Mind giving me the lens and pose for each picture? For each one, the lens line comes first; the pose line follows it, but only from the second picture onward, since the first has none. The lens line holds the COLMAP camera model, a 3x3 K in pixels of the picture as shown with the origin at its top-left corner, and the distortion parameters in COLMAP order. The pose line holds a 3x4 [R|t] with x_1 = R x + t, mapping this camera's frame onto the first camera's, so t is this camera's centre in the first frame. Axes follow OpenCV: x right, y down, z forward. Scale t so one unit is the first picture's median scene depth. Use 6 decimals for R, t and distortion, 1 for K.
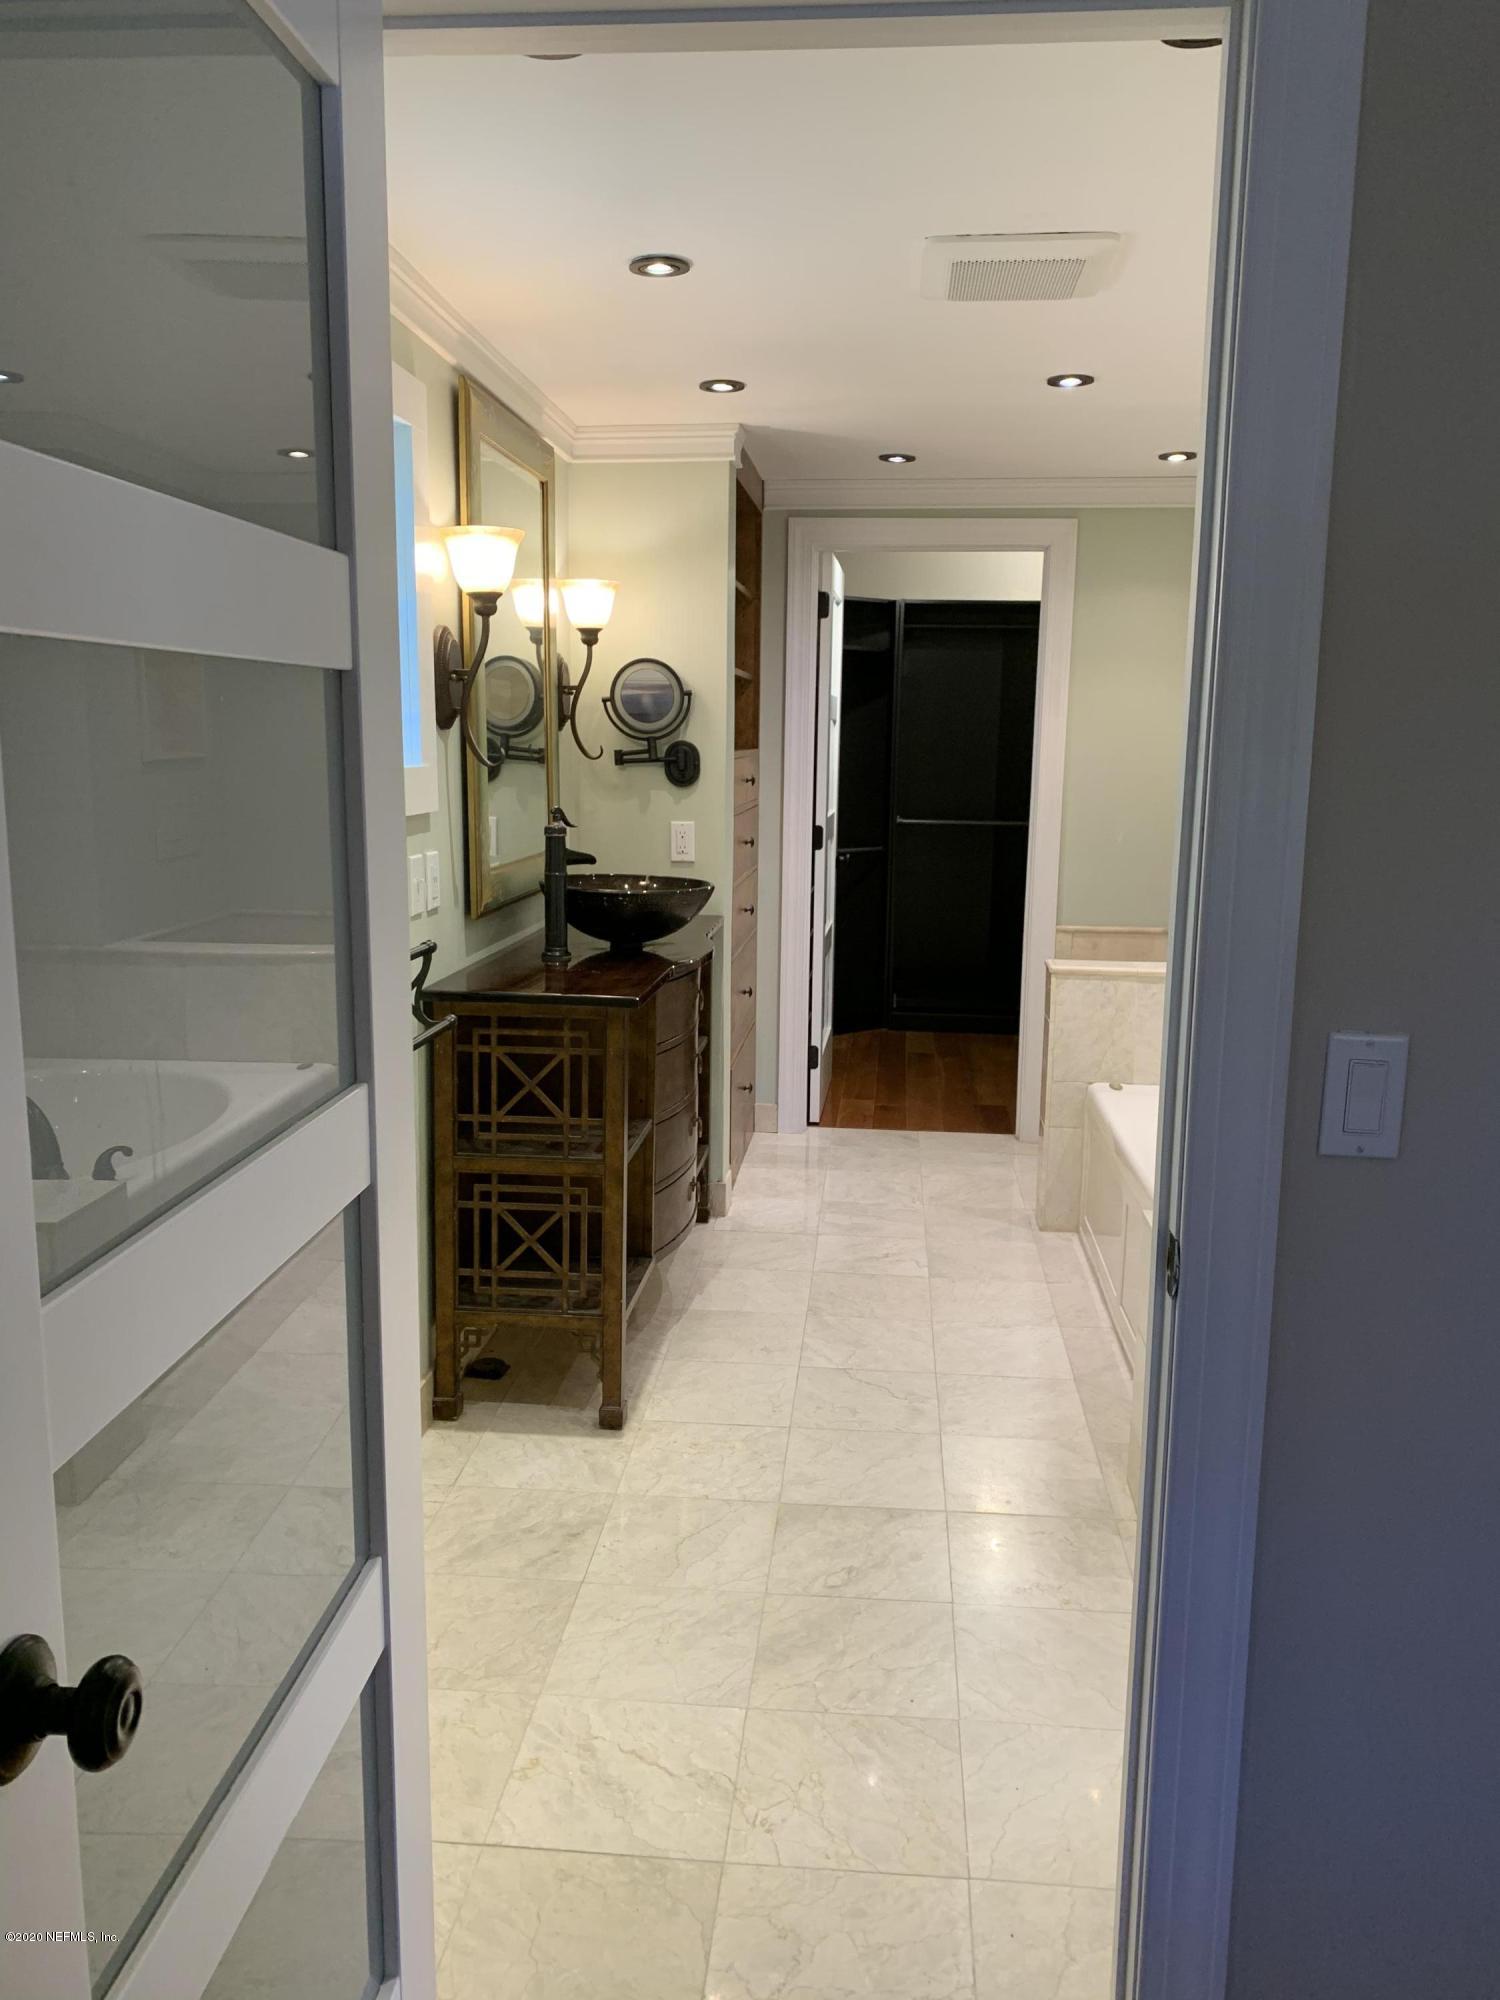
lens RADIAL K [[1594.1, 0, 750.0], [0, 1594.1, 1000.0], [0, 0, 1]] dist [0.091517, -0.002927]
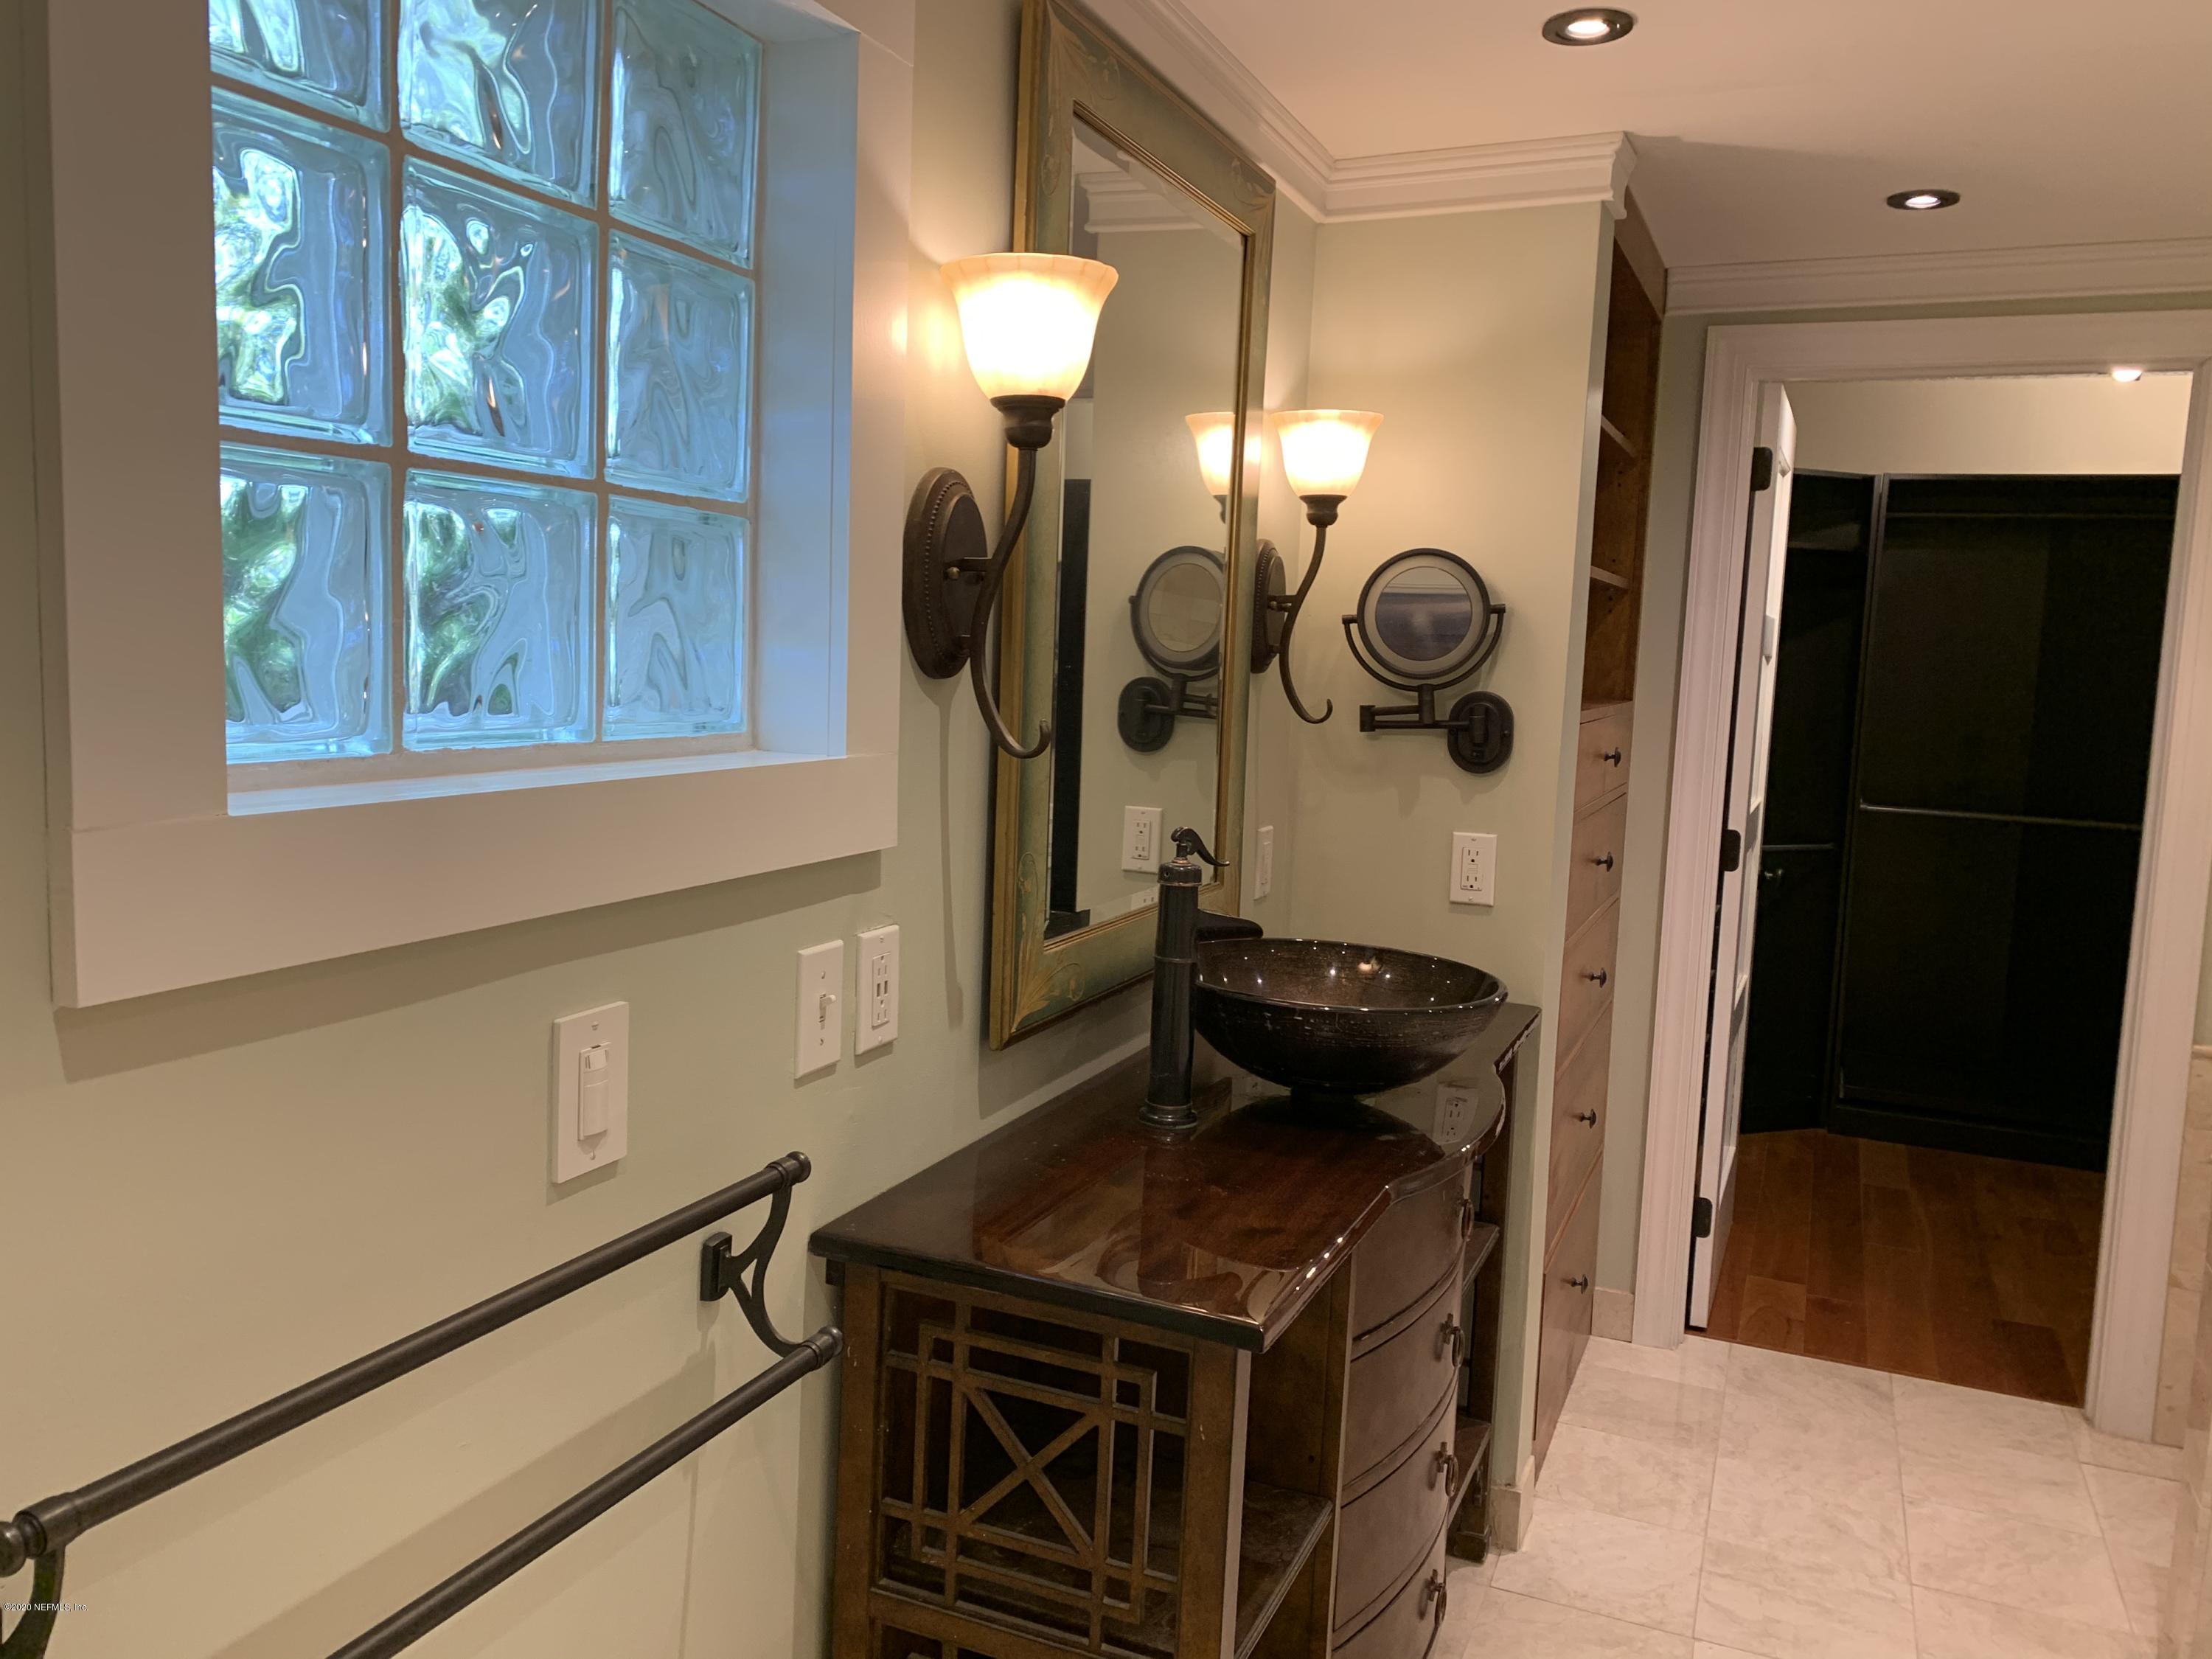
lens RADIAL K [[1689.4, 0, 1099.4], [0, 1689.4, 802.8], [0, 0, 1]] dist [0.035861, -0.037297]
pose [[0.951717, 0.055286, -0.301959, 0.010602], [-0.076708, 0.995274, -0.059545, -0.076940], [0.297240, 0.079832, 0.951460, 0.392974]]
